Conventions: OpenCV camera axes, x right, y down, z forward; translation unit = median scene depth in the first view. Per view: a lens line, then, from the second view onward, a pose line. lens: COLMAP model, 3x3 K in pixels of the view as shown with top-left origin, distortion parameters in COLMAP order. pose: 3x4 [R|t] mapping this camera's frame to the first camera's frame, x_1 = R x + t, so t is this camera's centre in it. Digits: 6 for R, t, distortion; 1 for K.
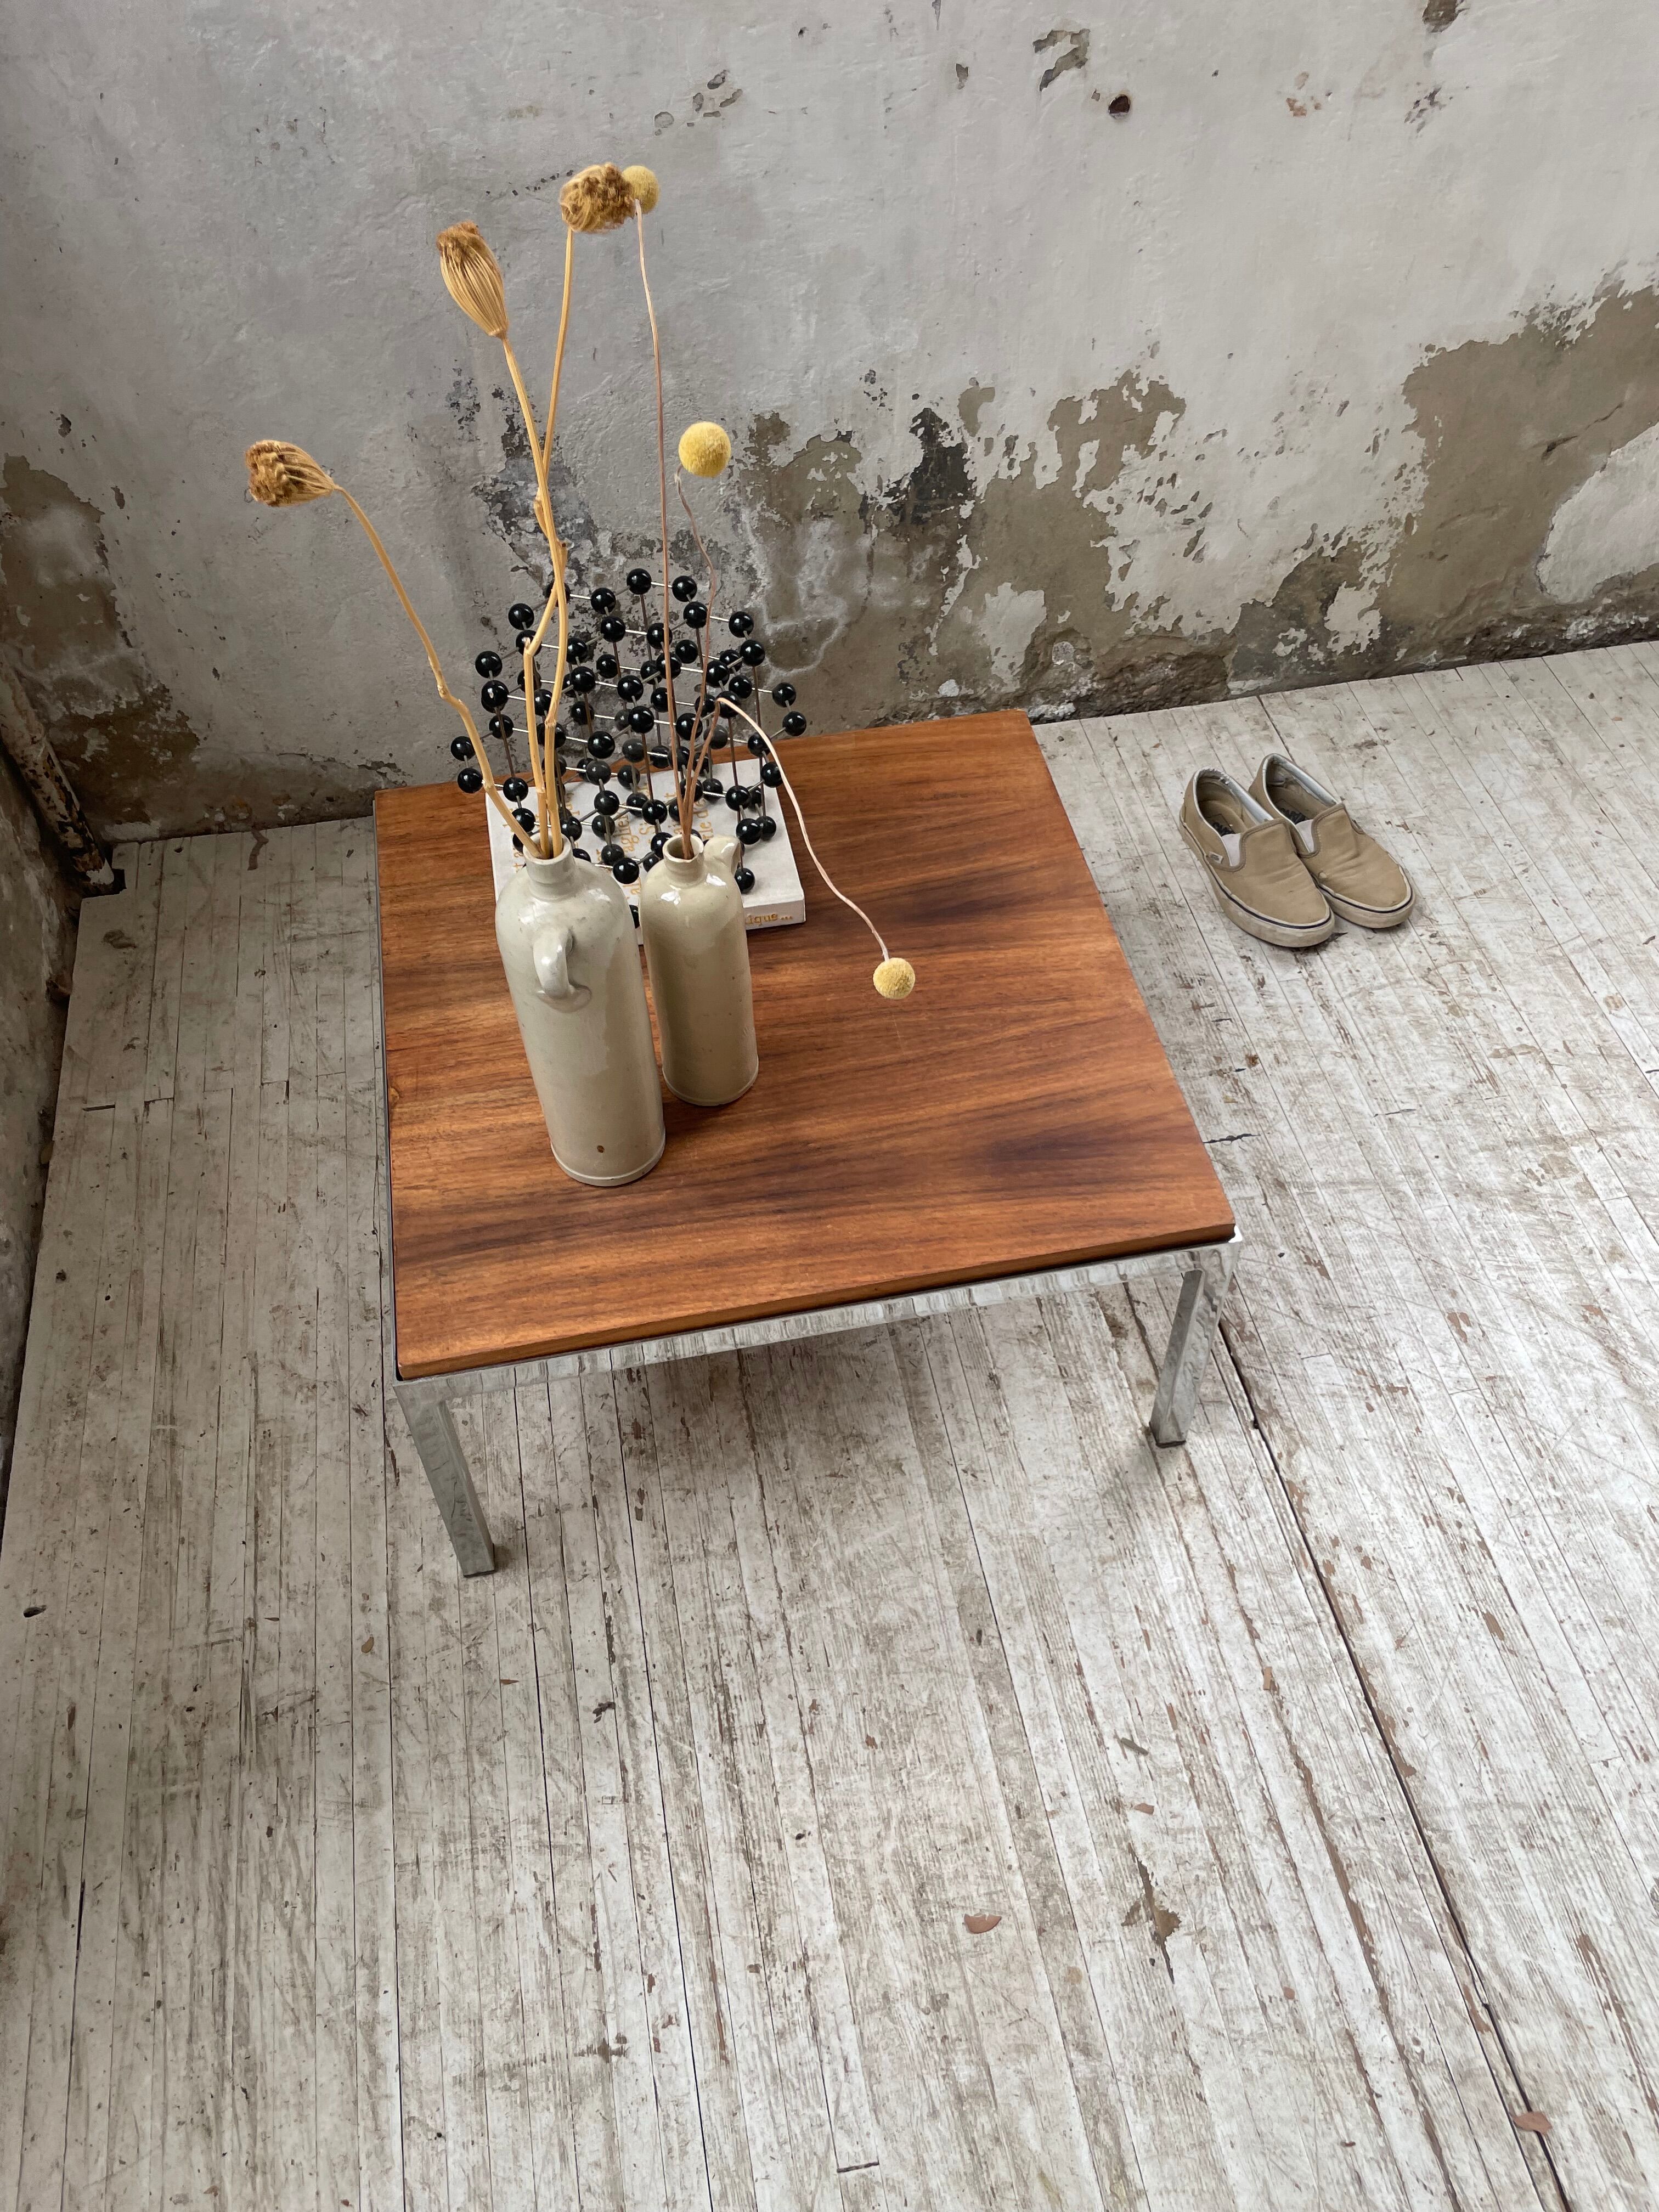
lens RADIAL K [[1691.1, 0, 845.4], [0, 1691.1, 1124.4], [0, 0, 1]] dist [0.085732, -0.124645]
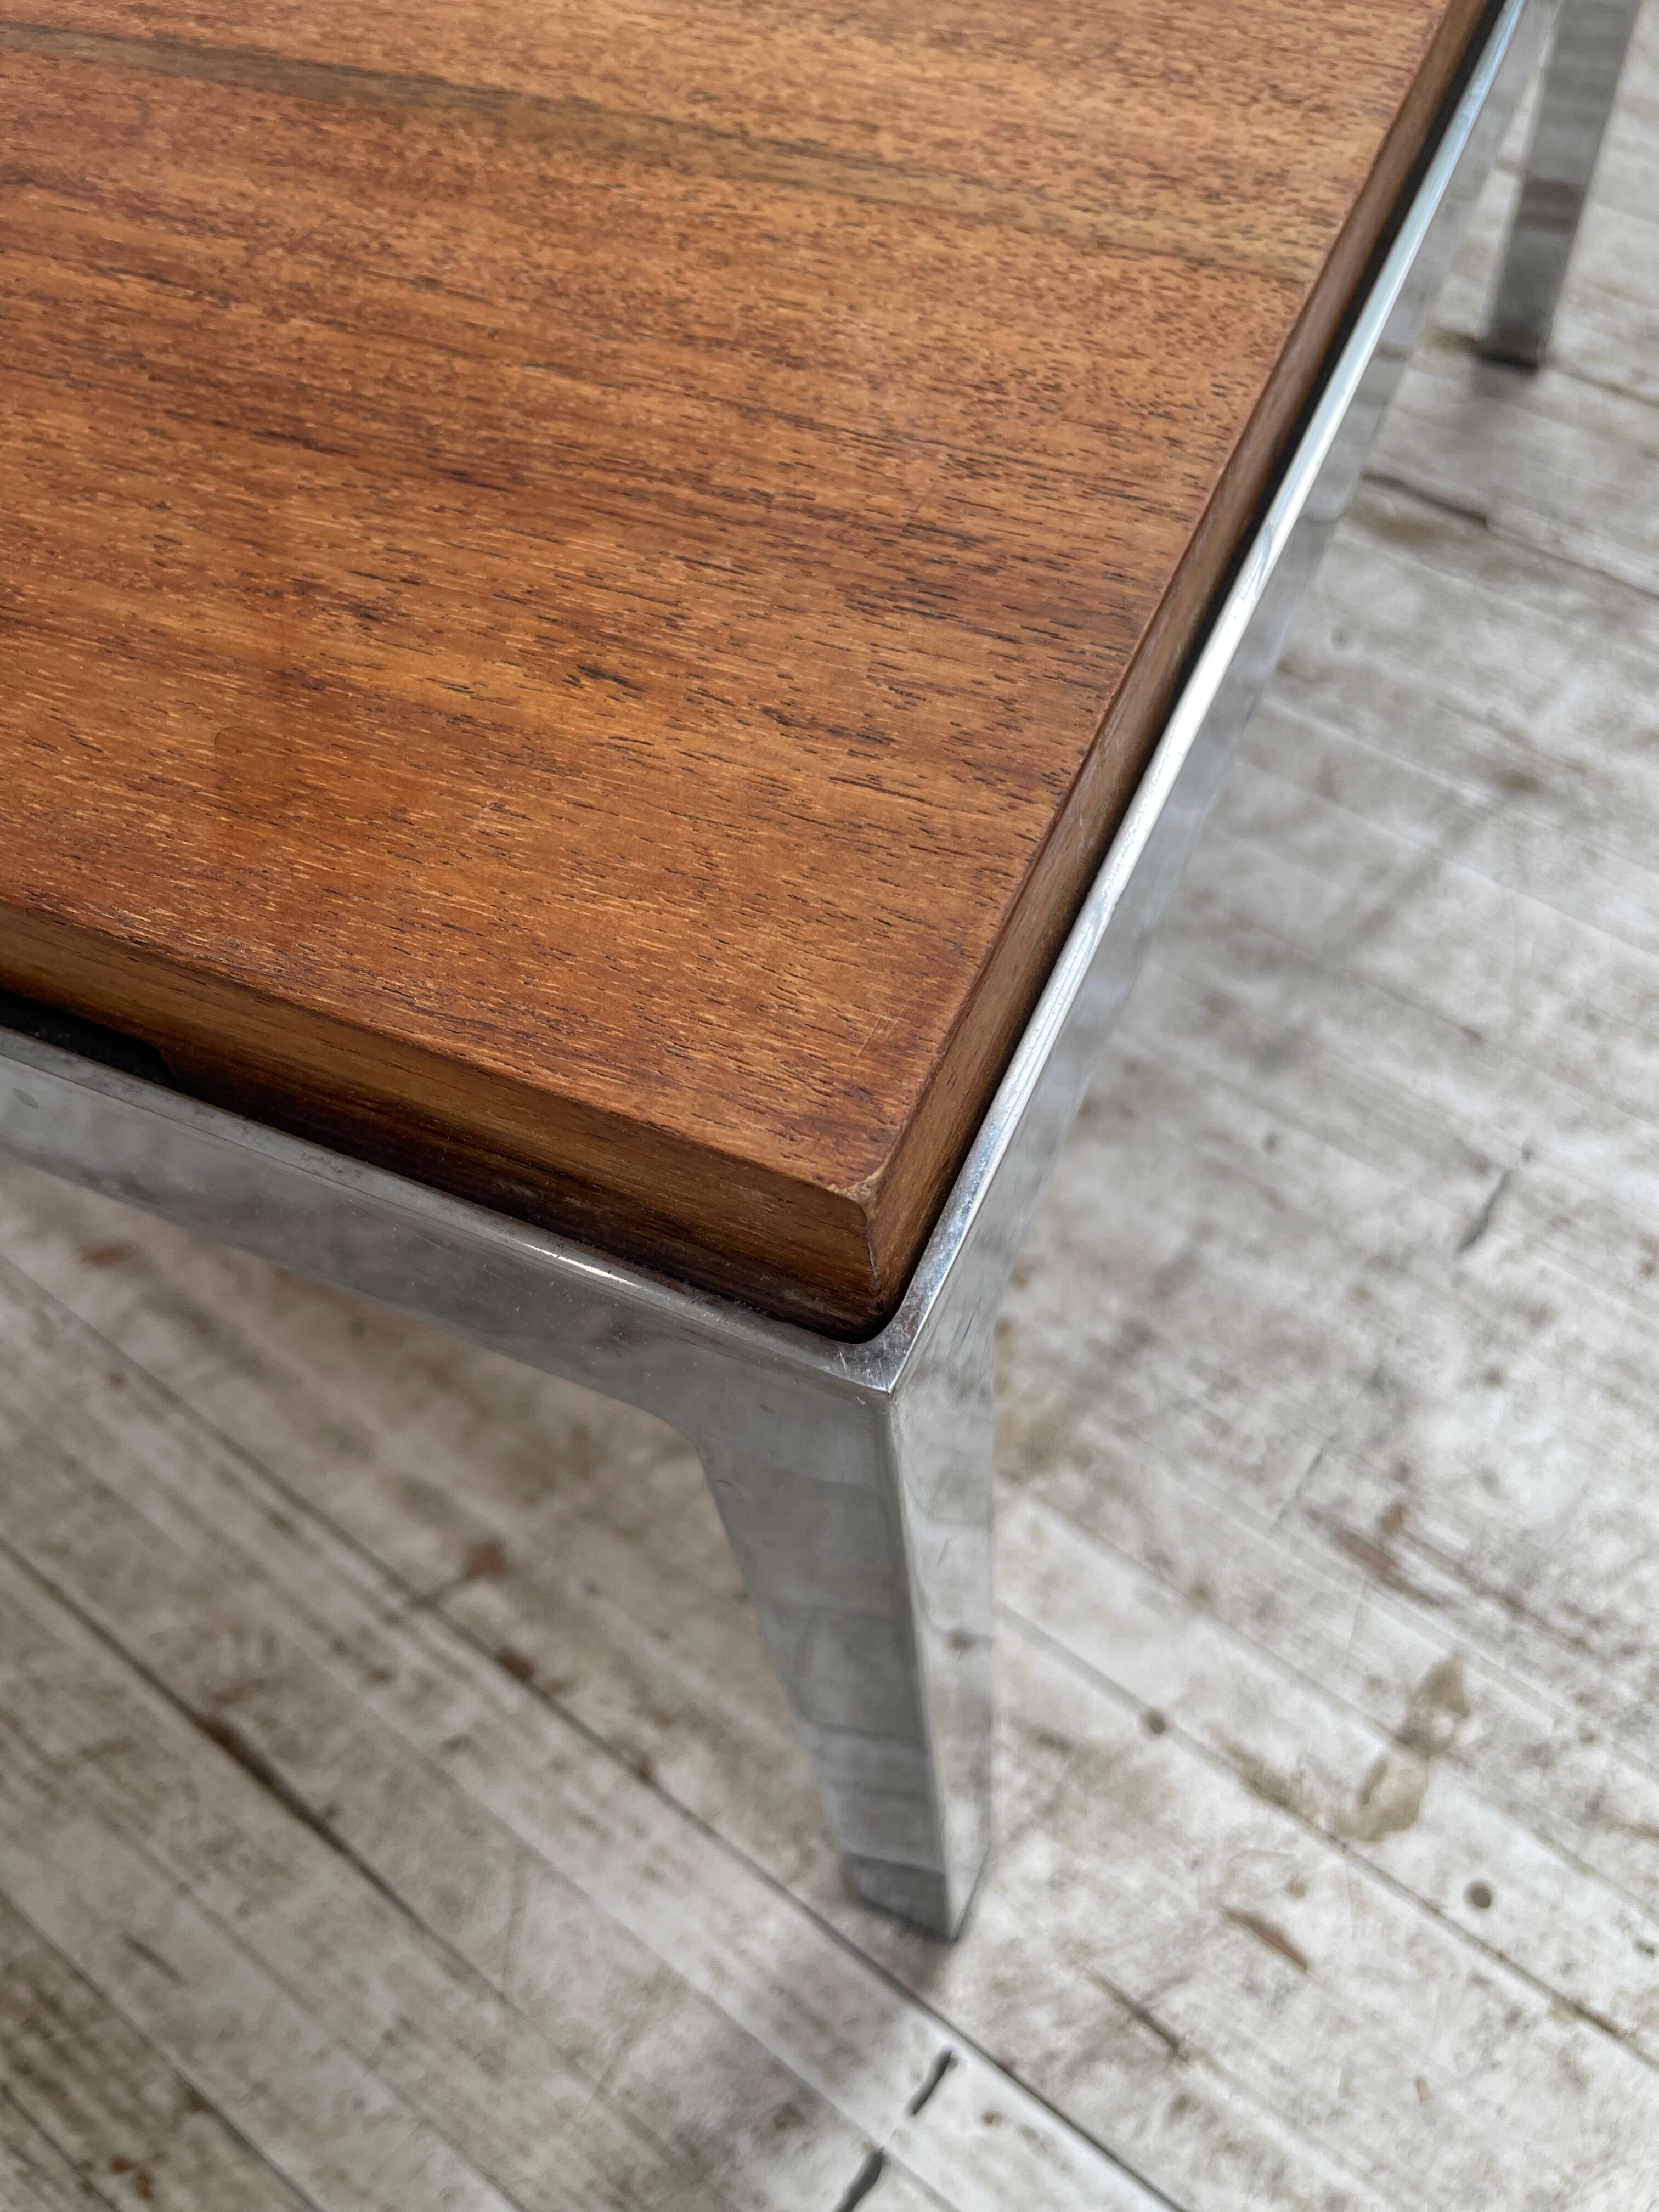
lens RADIAL K [[1778.3, 0, 836.9], [0, 1778.3, 1097.8], [0, 0, 1]] dist [0.021875, -0.055941]
pose [[-0.739384, 0.605898, -0.293596, 0.532273], [-0.472202, -0.155823, 0.867608, -0.231619], [0.479933, 0.780132, 0.401319, 0.906188]]
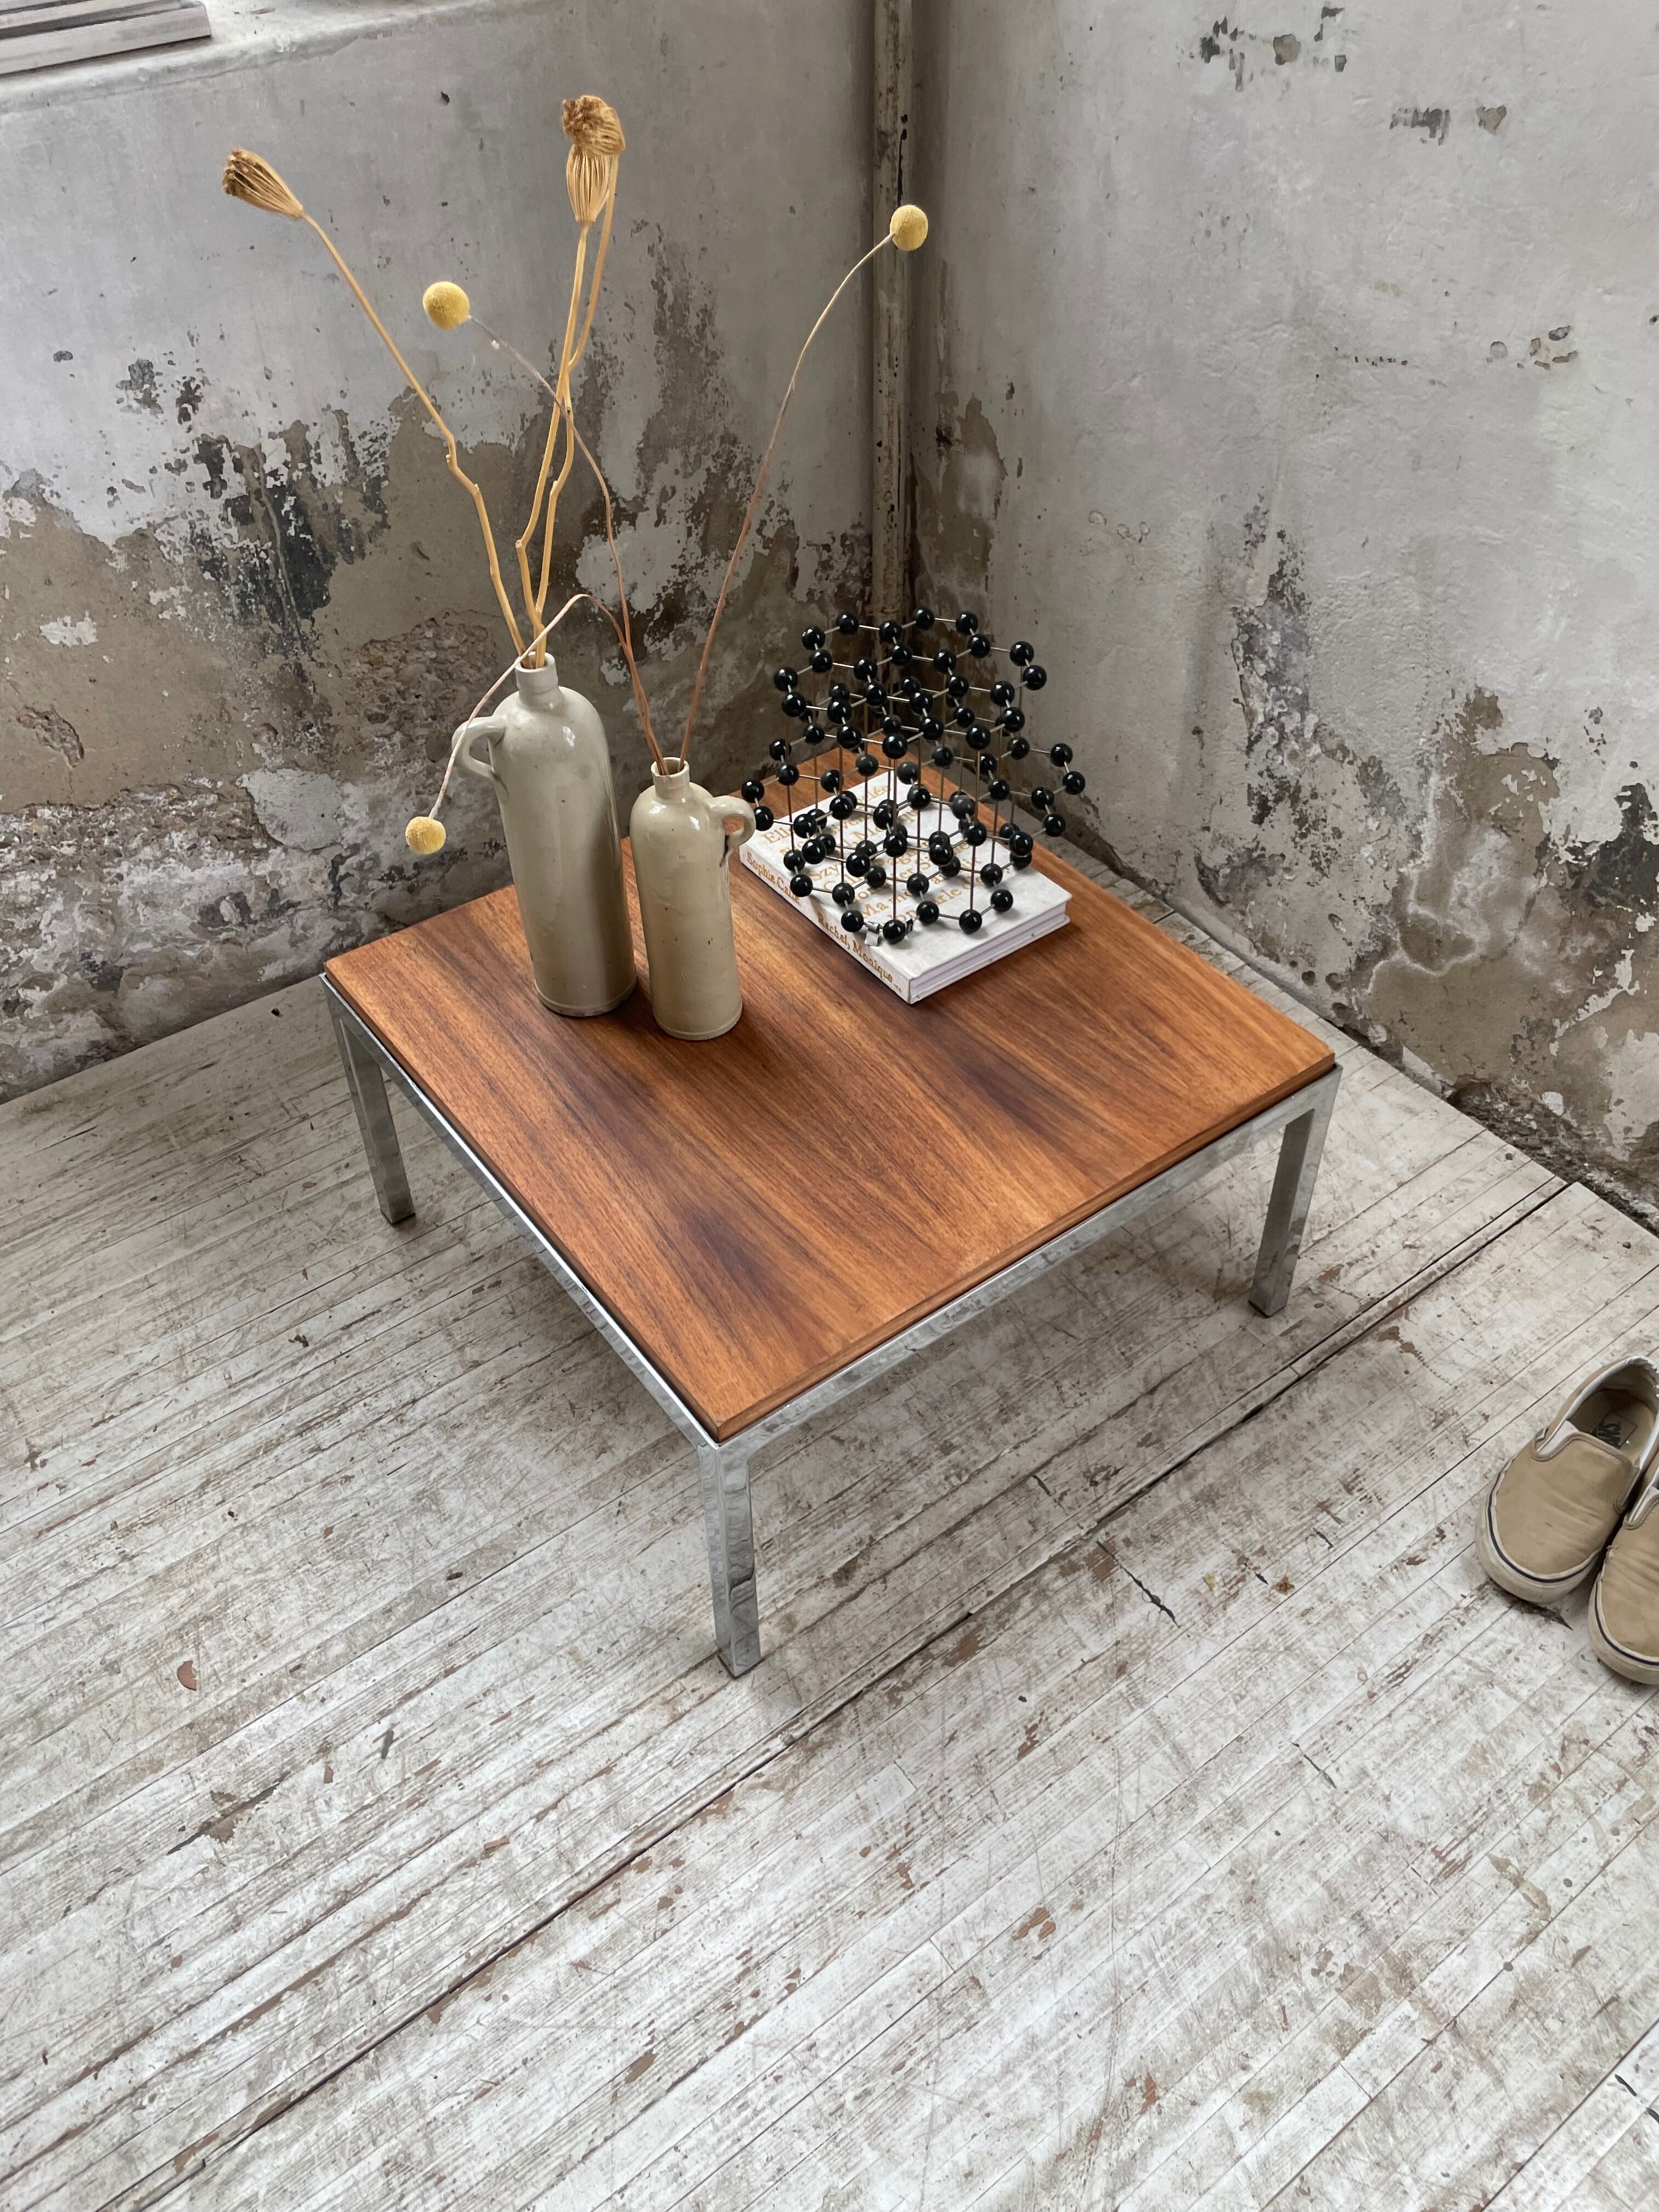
lens RADIAL K [[1691.1, 0, 847.2], [0, 1691.1, 1122.6], [0, 0, 1]] dist [0.085732, -0.124645]
pose [[0.436642, 0.637975, -0.634296, 0.588806], [-0.704762, 0.680790, 0.199588, -0.227463], [0.559154, 0.359879, 0.746882, 0.244119]]
